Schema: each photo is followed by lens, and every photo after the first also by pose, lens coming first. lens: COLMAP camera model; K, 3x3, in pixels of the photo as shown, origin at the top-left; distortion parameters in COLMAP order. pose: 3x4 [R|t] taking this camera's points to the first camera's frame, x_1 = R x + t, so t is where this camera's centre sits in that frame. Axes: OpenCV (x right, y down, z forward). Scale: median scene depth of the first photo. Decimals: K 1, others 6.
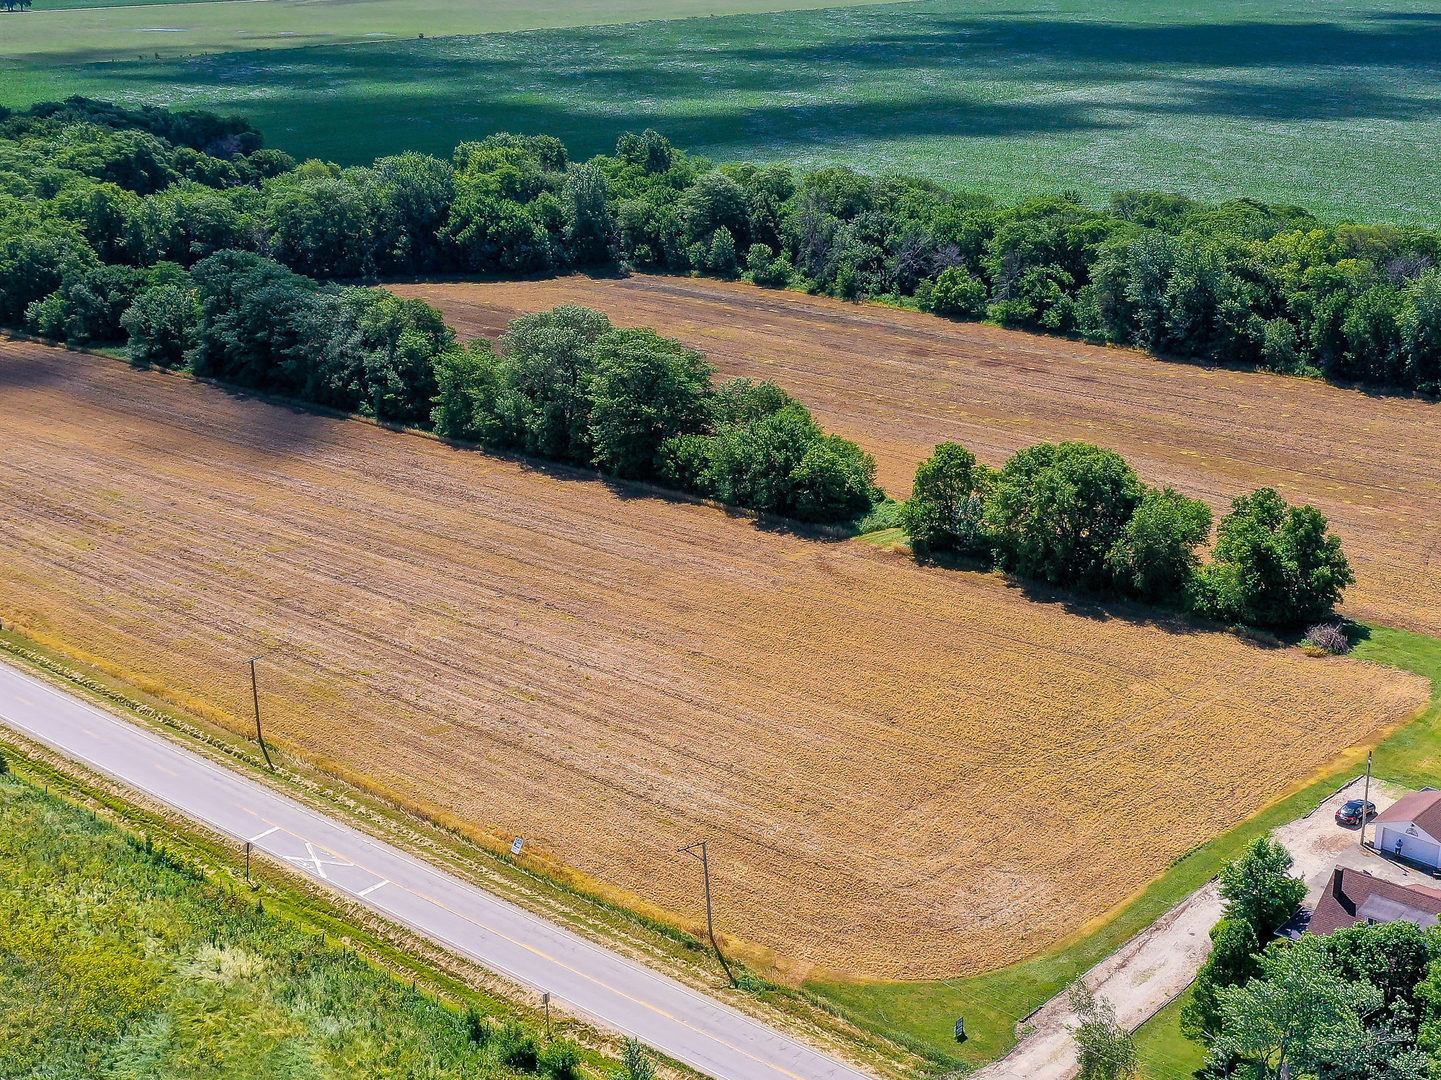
lens RADIAL K [[1565.5, 0, 767.1], [0, 1565.5, 538.6], [0, 0, 1]] dist [-0.000431, 0.002504]
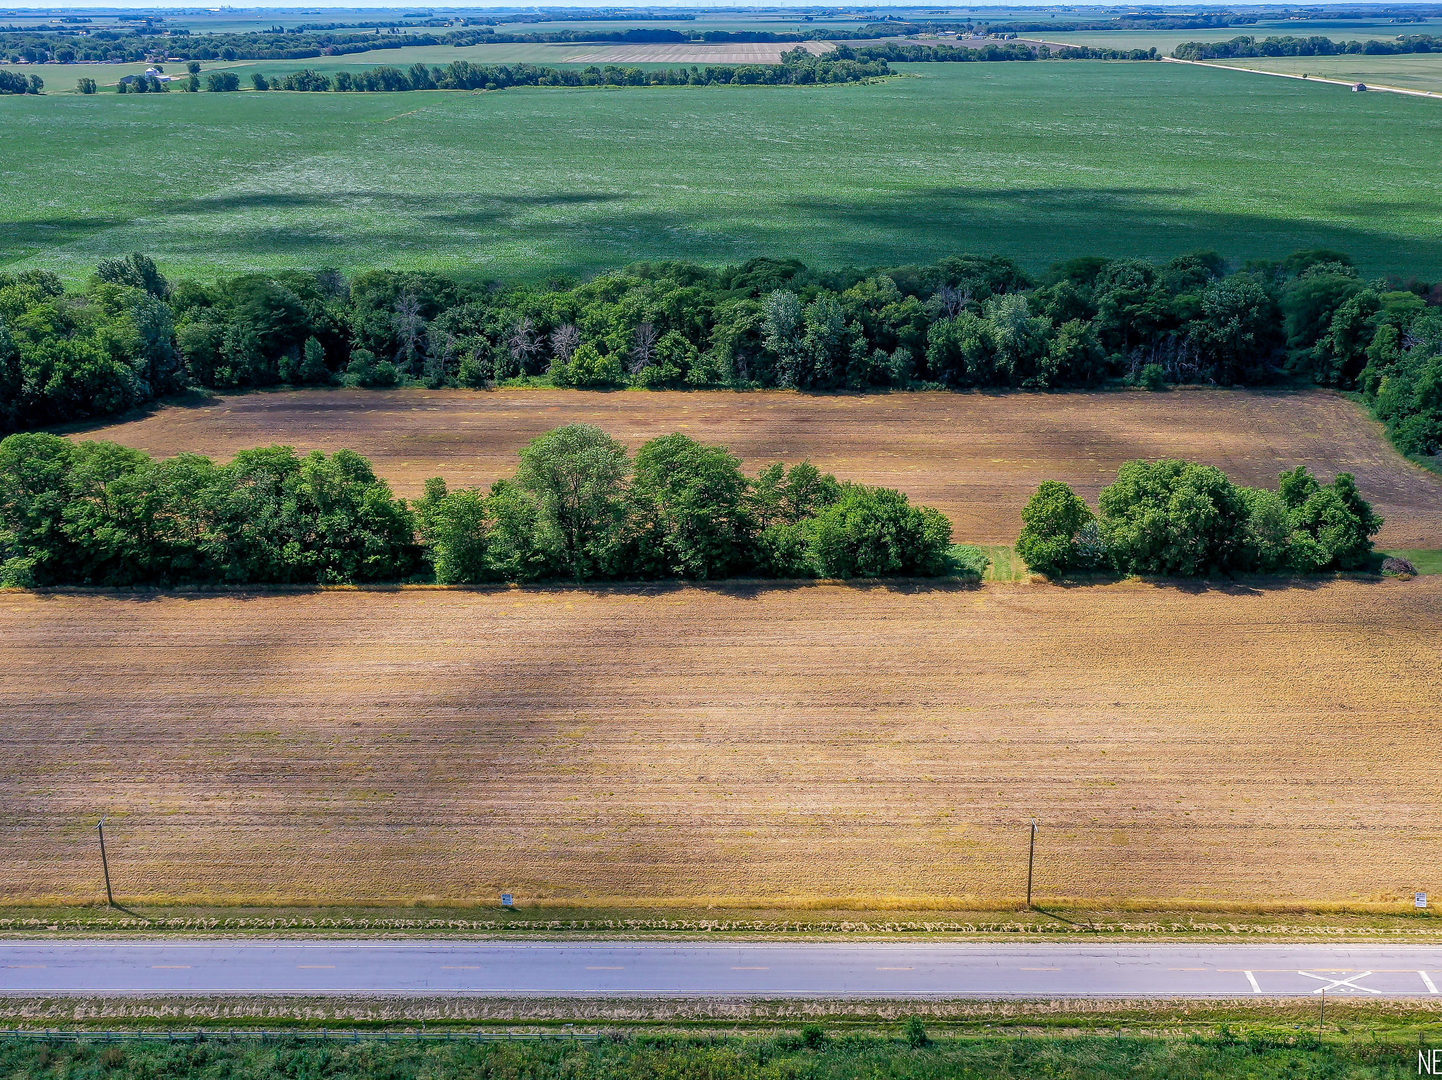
lens RADIAL K [[1299.3, 0, 721.0], [0, 1299.3, 540.0], [0, 0, 1]] dist [0.001903, 0.004034]
pose [[0.825967, -0.215593, 0.520864, -0.378724], [0.217492, 0.974314, 0.058391, -0.080708], [-0.520073, 0.065055, 0.851640, 0.177058]]
